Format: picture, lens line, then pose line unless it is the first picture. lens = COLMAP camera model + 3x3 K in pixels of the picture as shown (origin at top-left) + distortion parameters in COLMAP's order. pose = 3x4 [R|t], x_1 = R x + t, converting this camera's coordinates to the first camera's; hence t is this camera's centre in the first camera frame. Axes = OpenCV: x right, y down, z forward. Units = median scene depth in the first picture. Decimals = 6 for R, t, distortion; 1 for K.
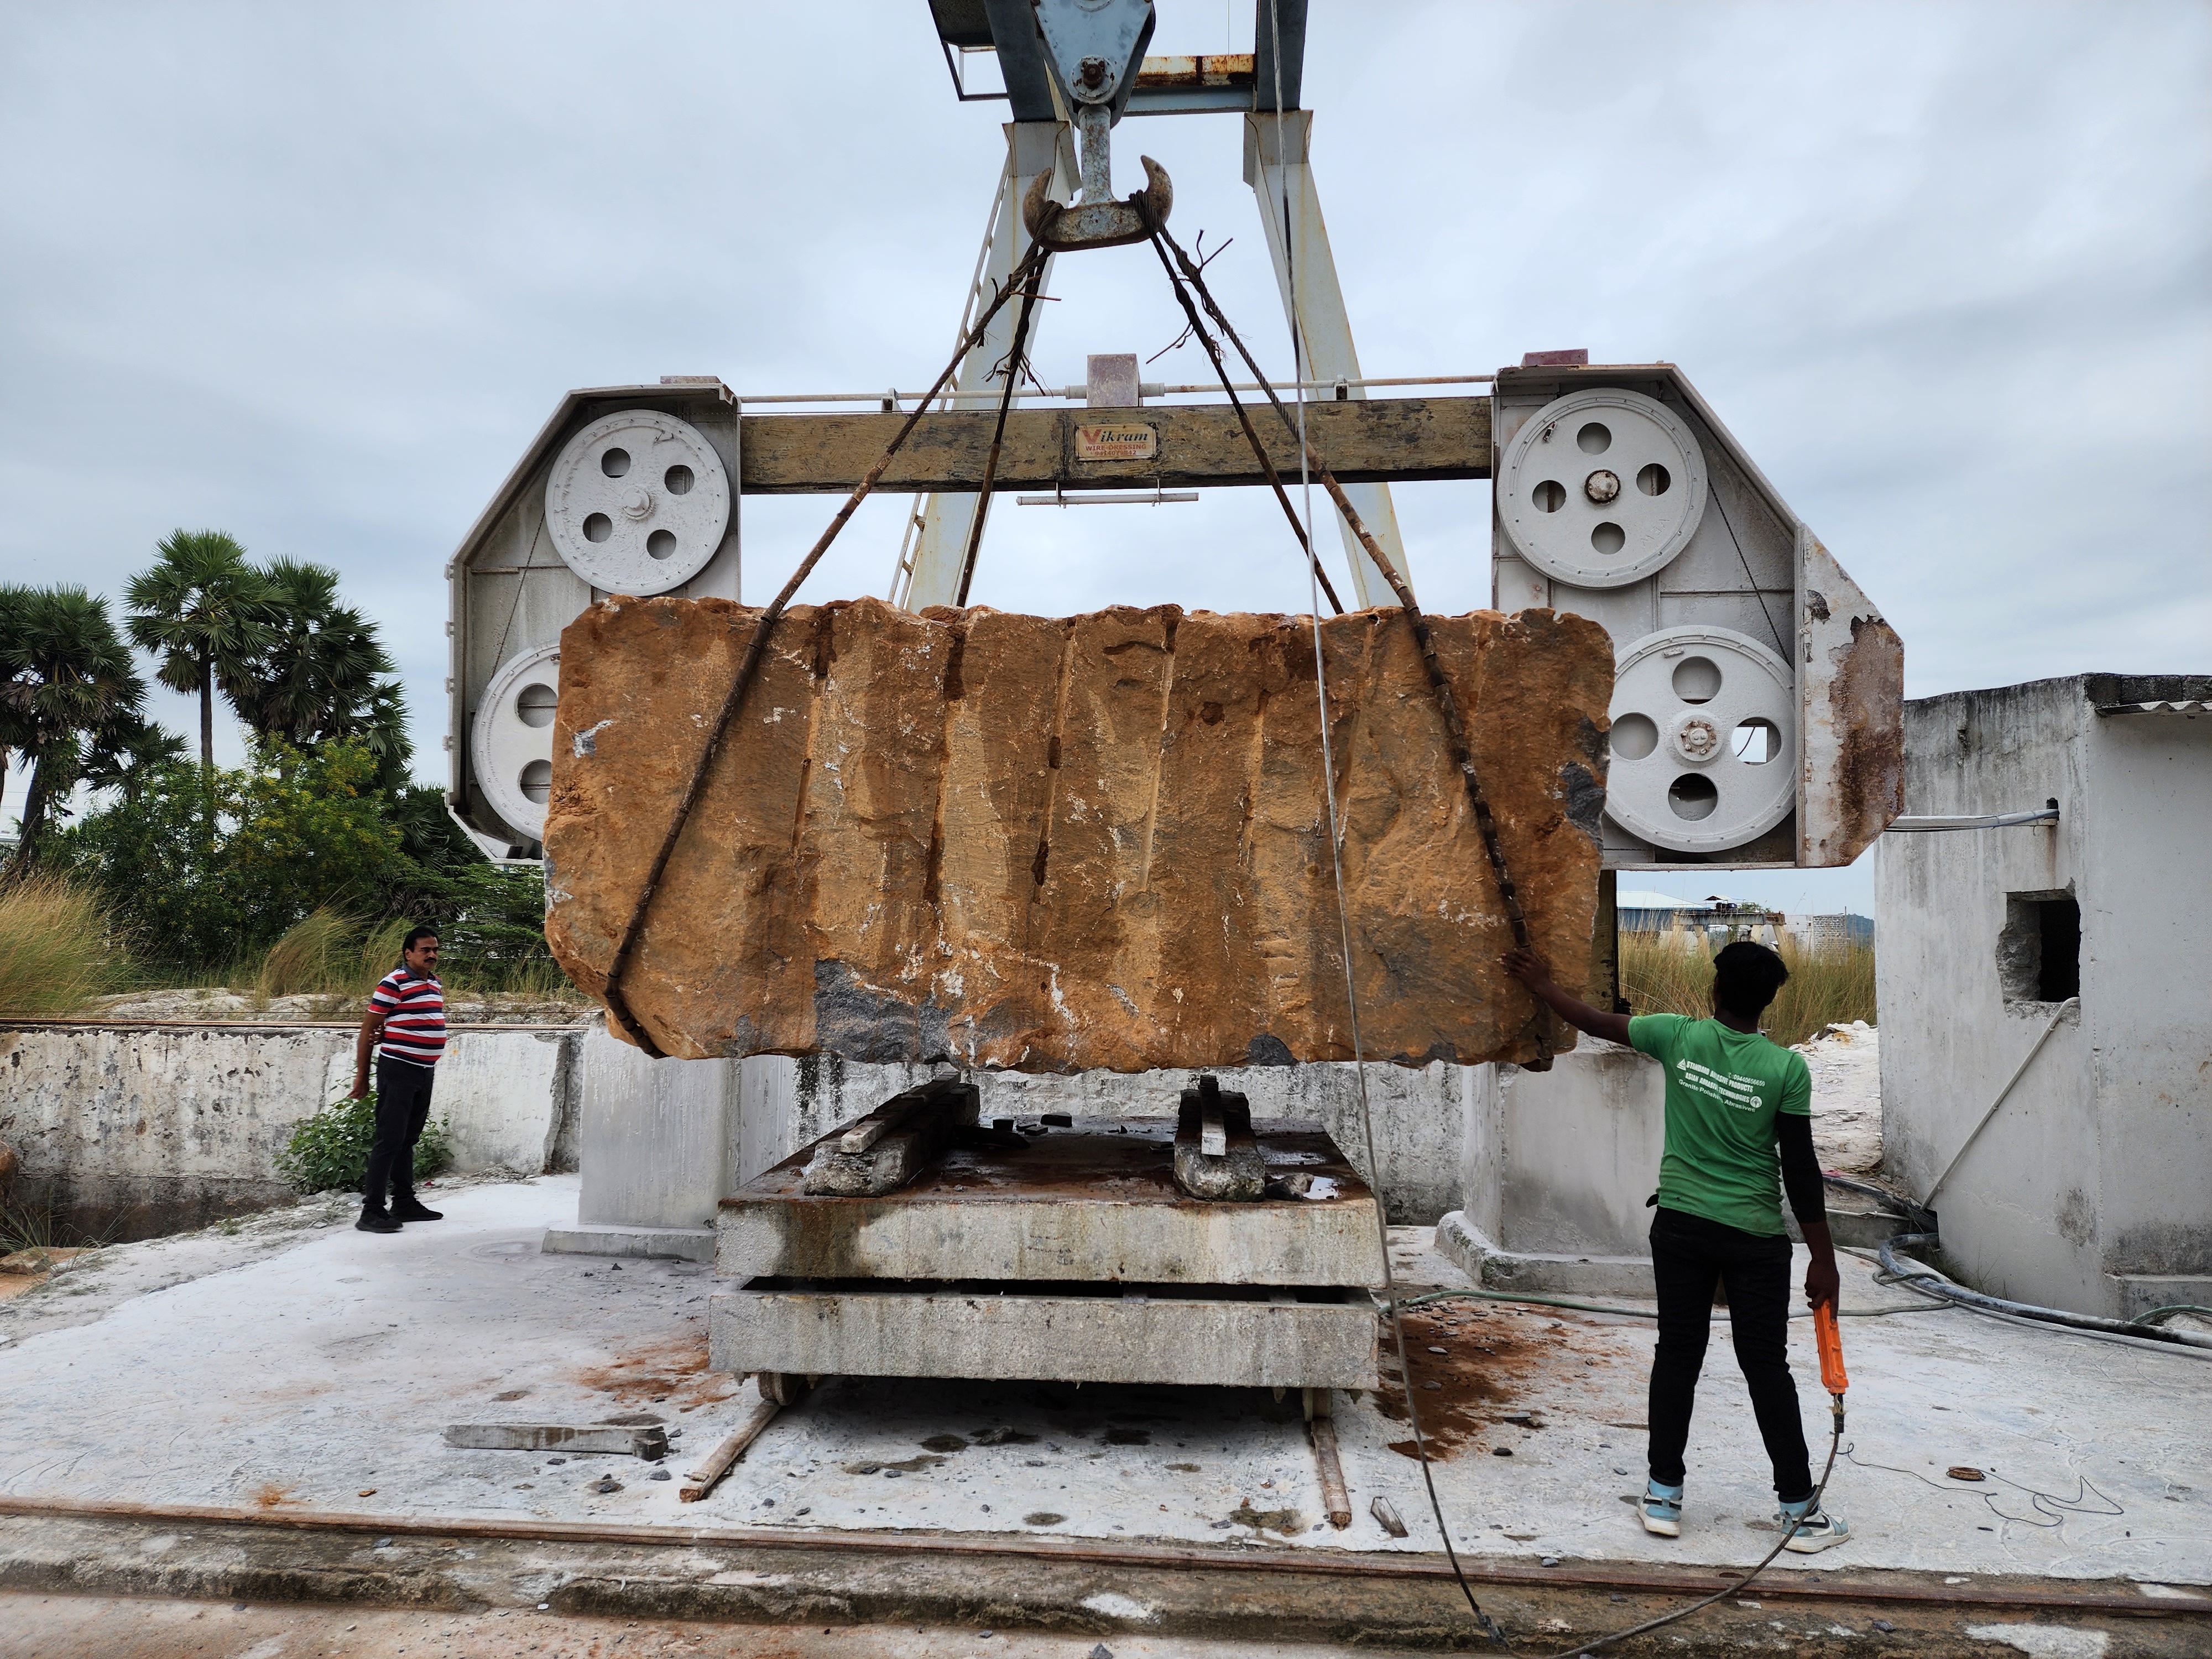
lens RADIAL K [[1469.4, 0, 1093.2], [0, 1469.4, 841.3], [0, 0, 1]] dist [0.099265, -0.092788]
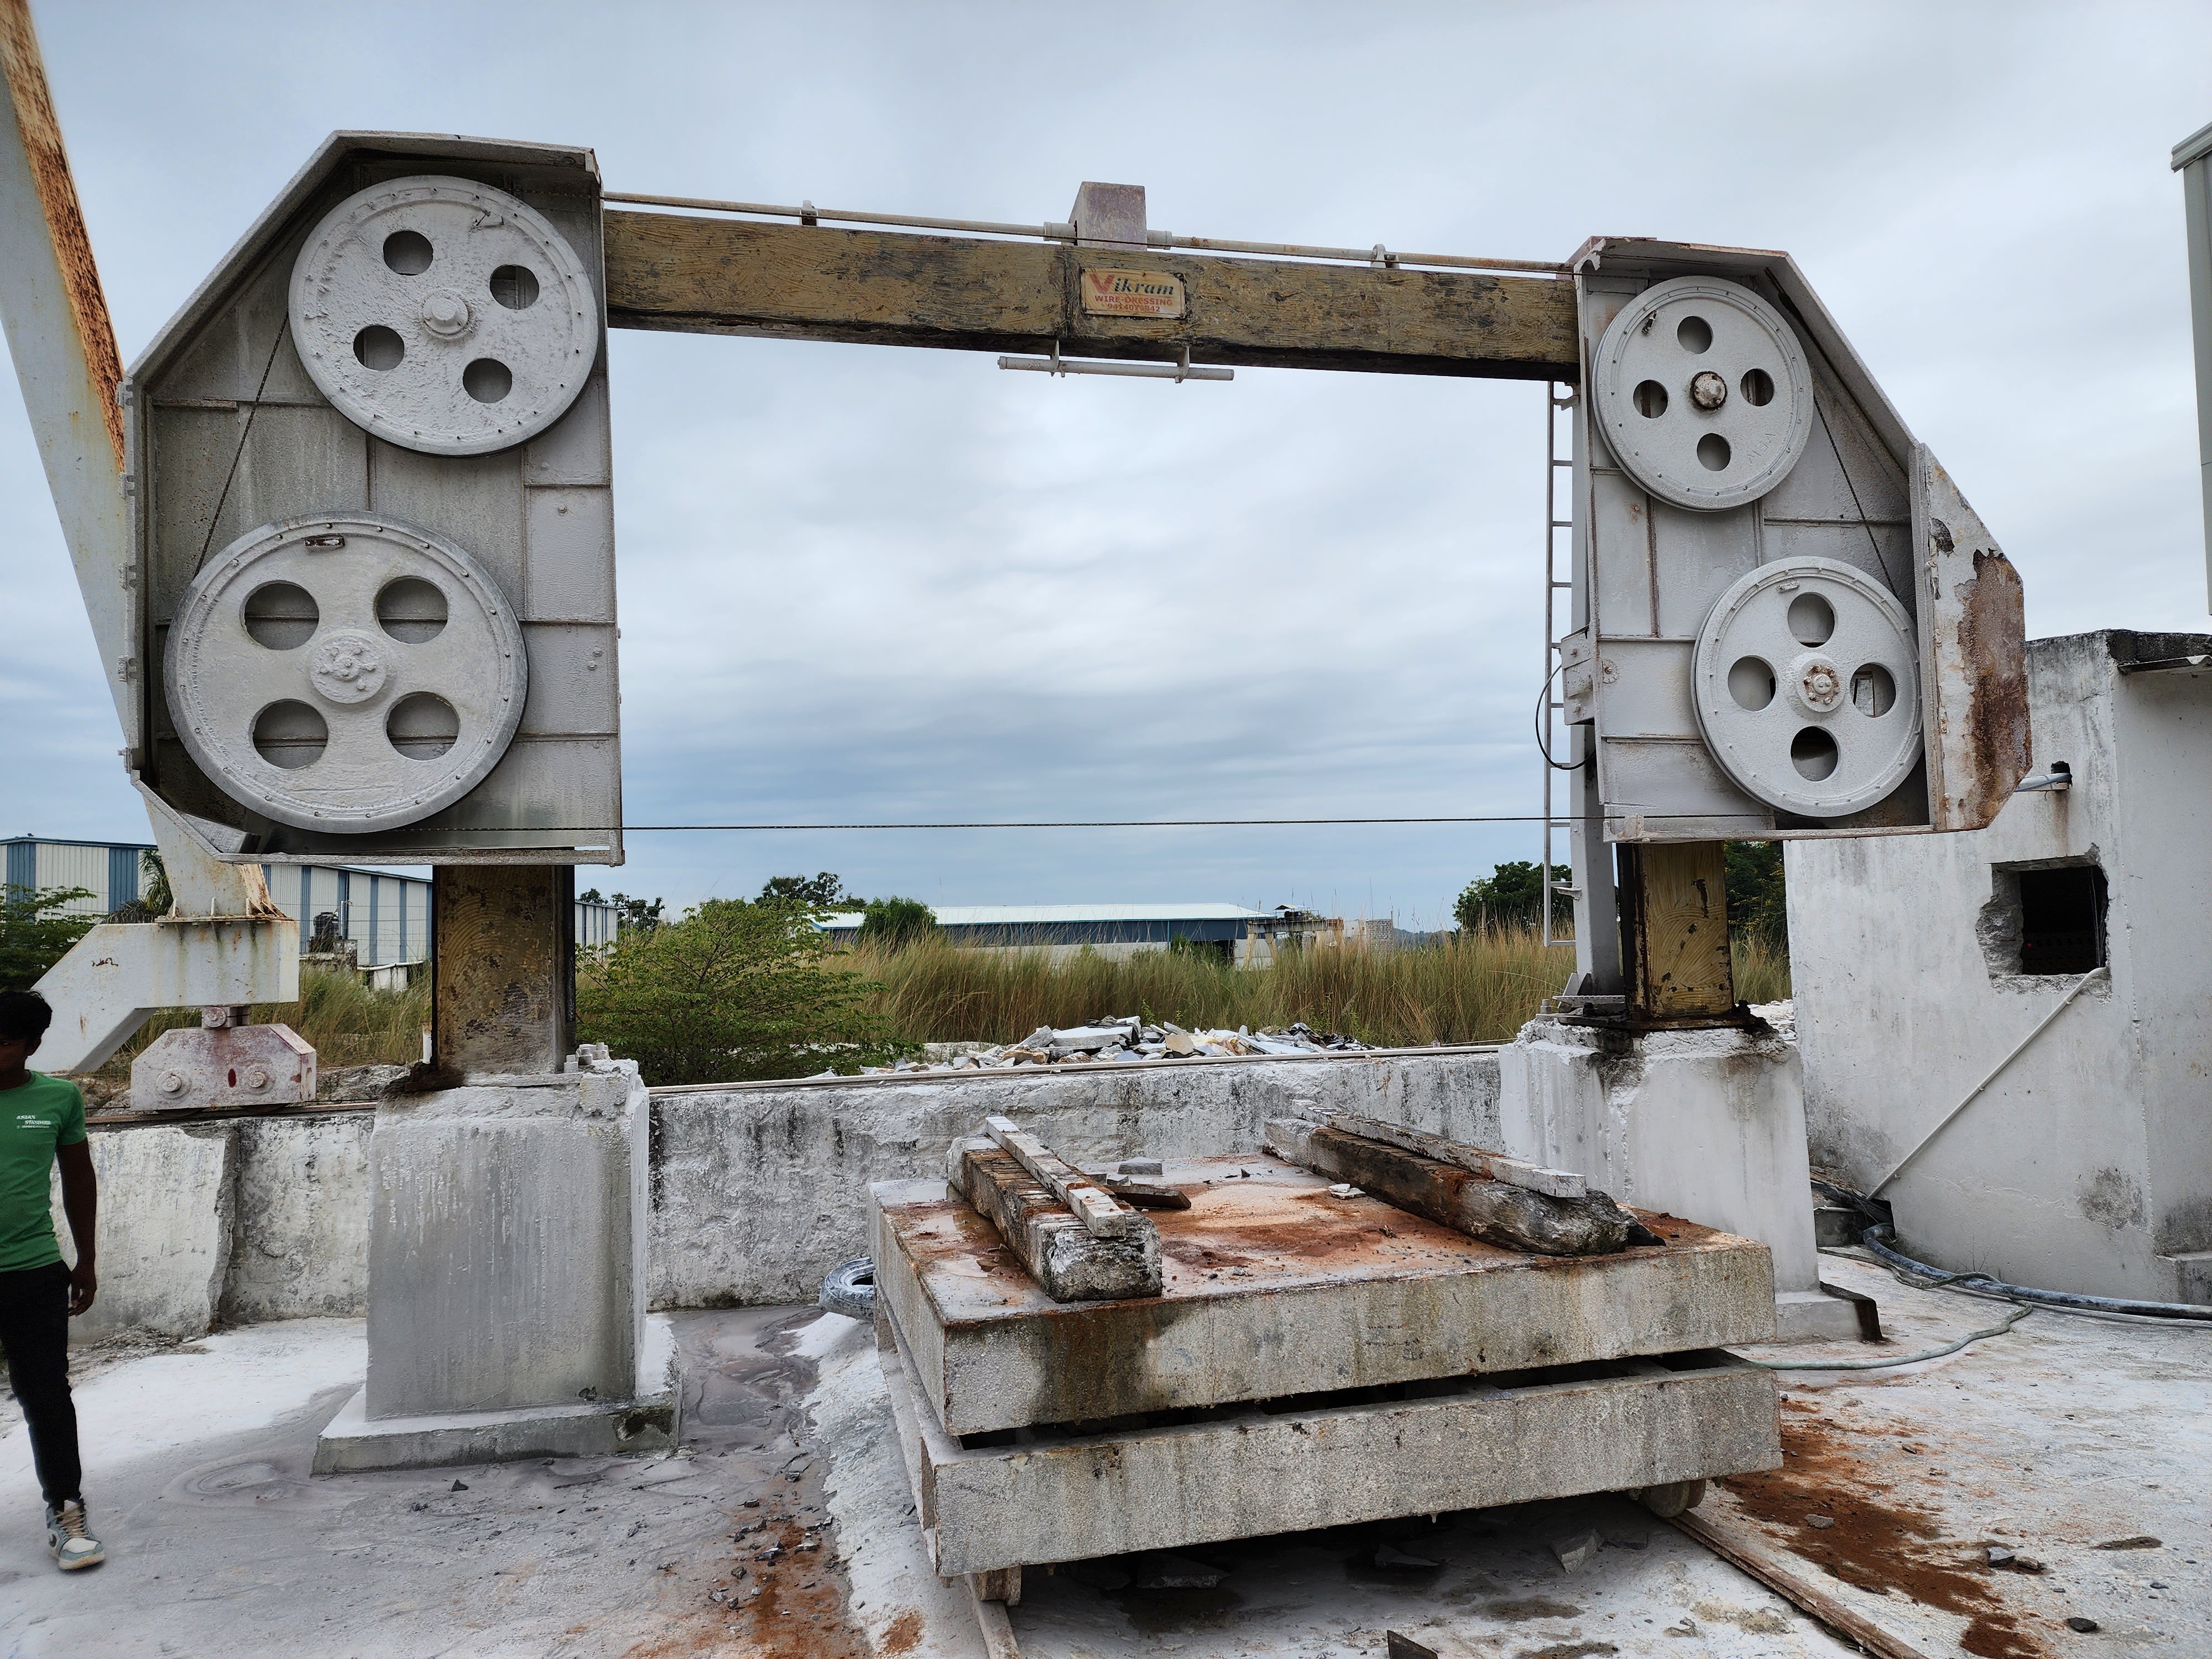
lens RADIAL K [[1472.9, 0, 1129.0], [0, 1472.9, 837.9], [0, 0, 1]] dist [0.076295, -0.066589]
pose [[0.951774, -0.015763, 0.306396, -0.239359], [0.021403, 0.999658, -0.015057, 0.023366], [-0.306054, 0.020888, 0.951785, 0.293270]]
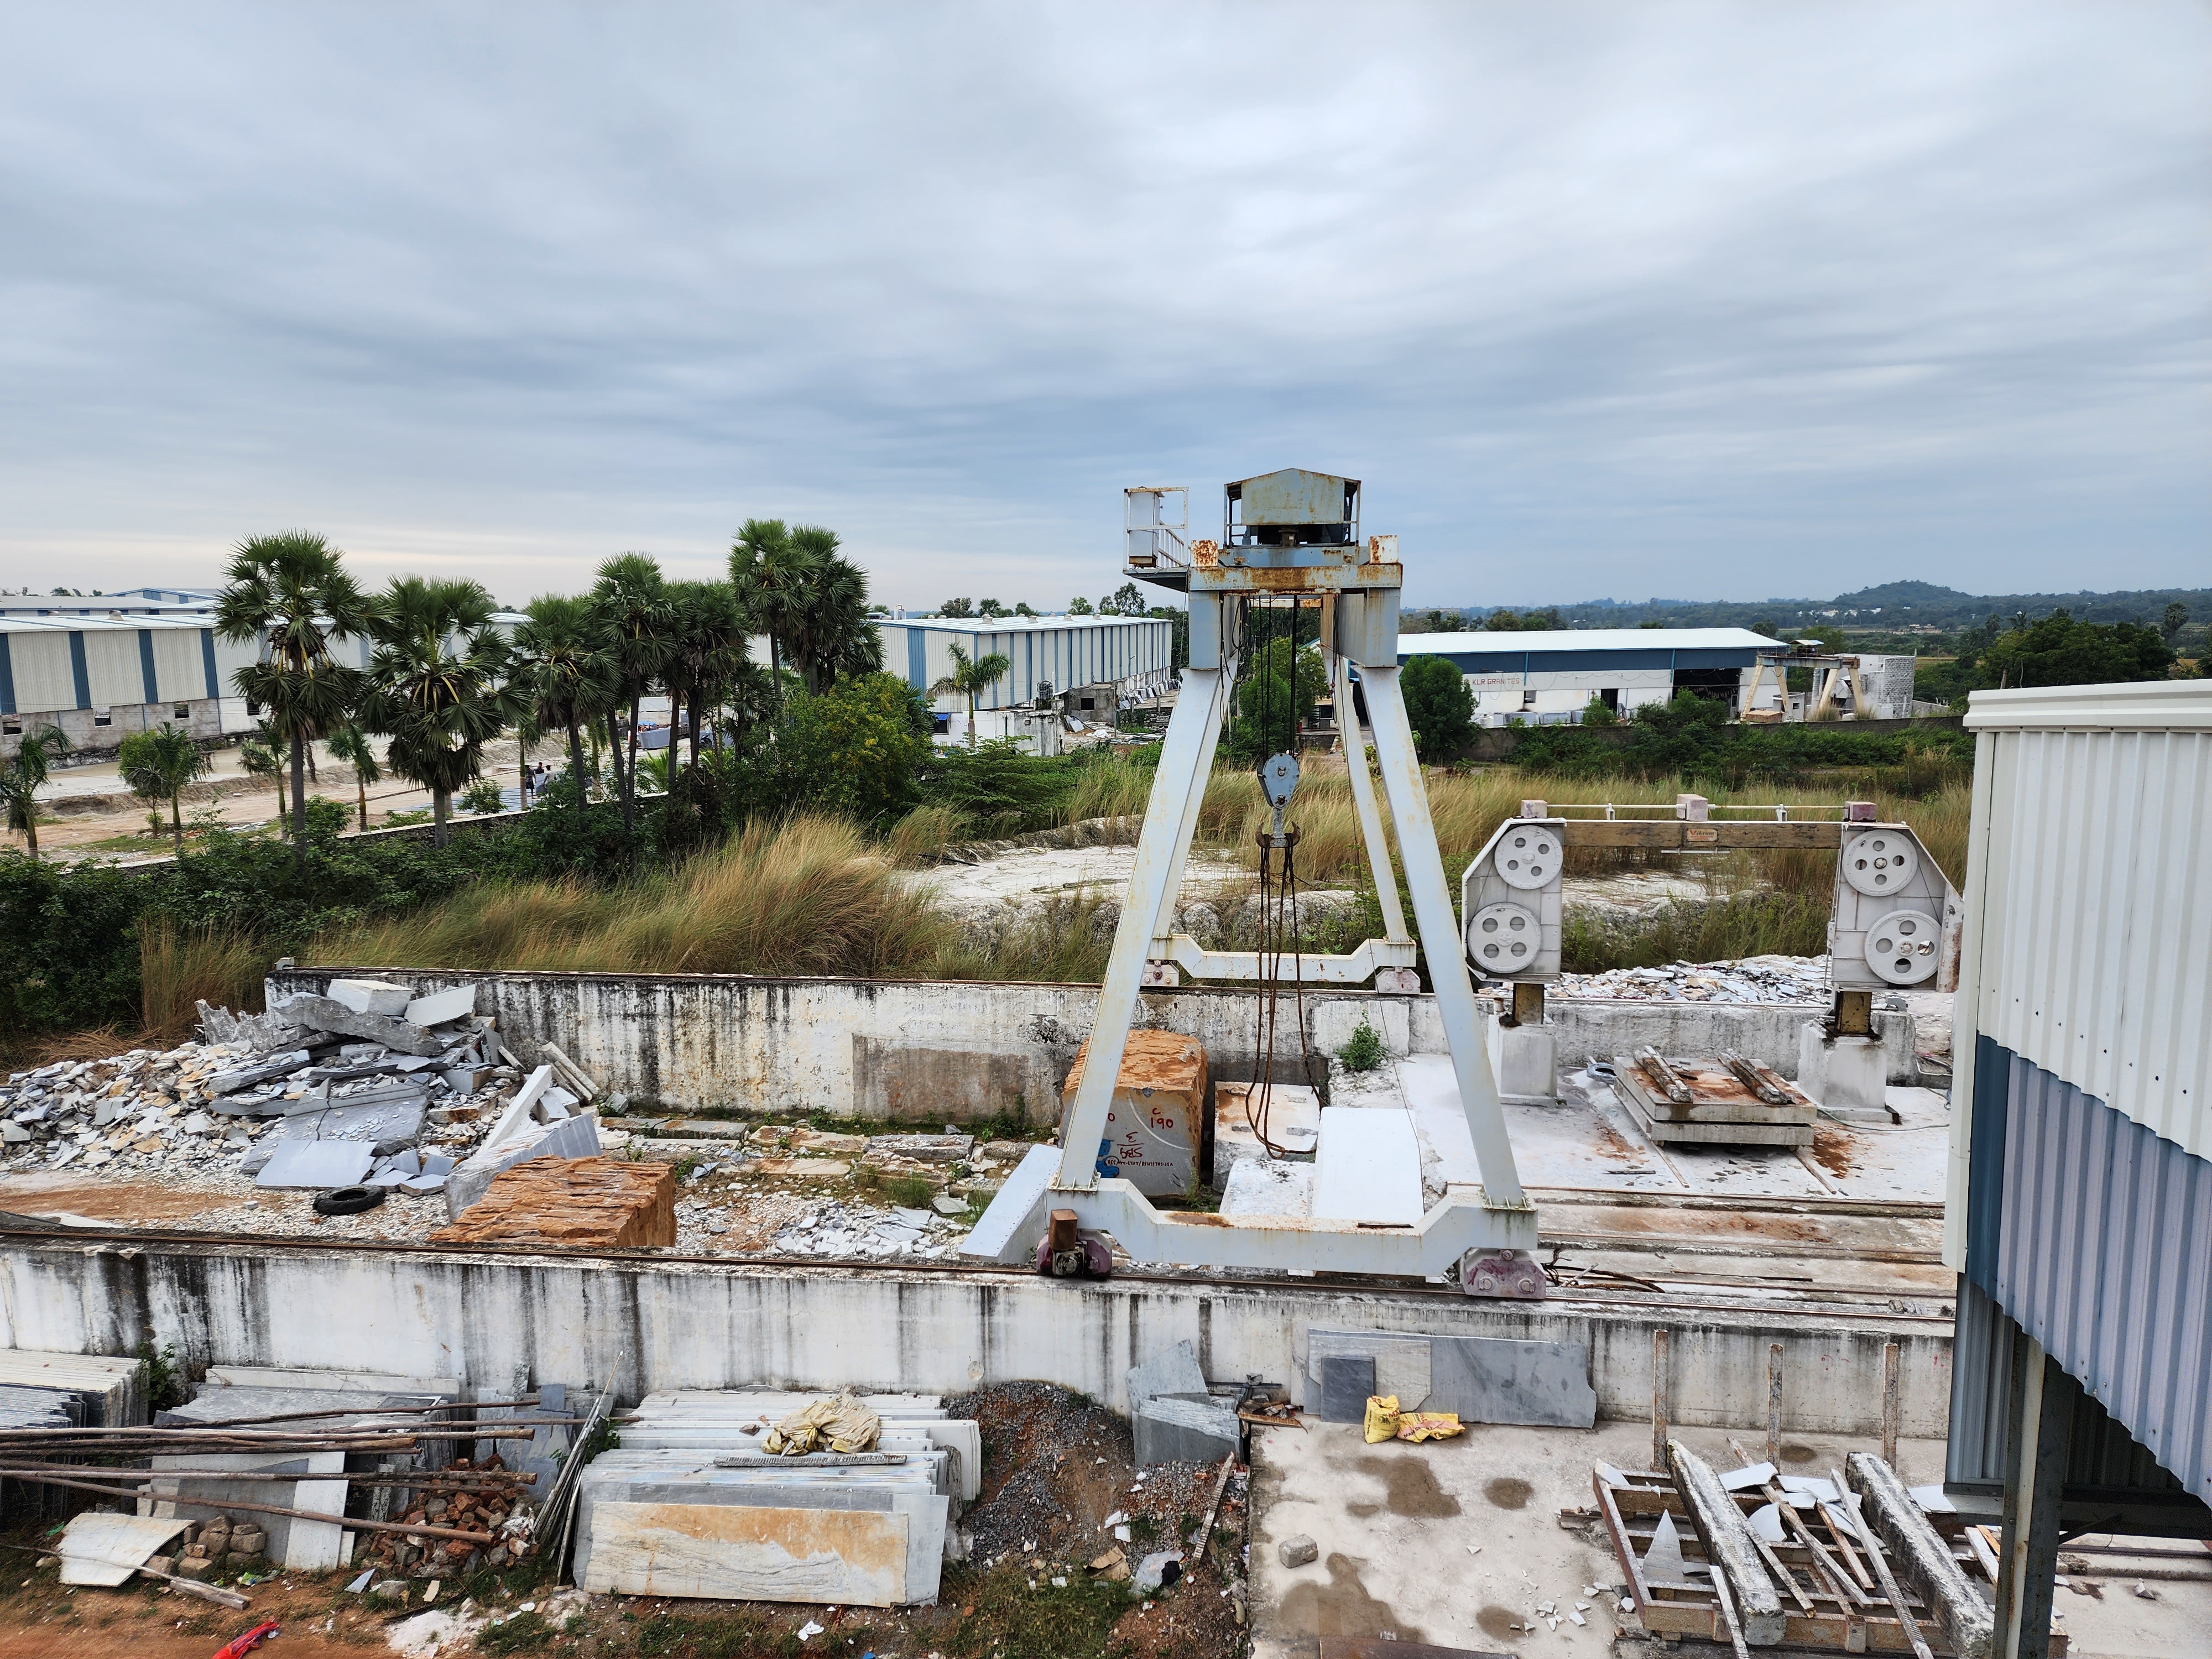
lens RADIAL K [[1452.4, 0, 1110.1], [0, 1452.4, 841.6], [0, 0, 1]] dist [0.082215, -0.059665]
pose [[0.999631, -0.011170, -0.024773, -1.110482], [0.016214, 0.976724, 0.213888, -0.929386], [0.021807, -0.214210, 0.976544, -1.883740]]
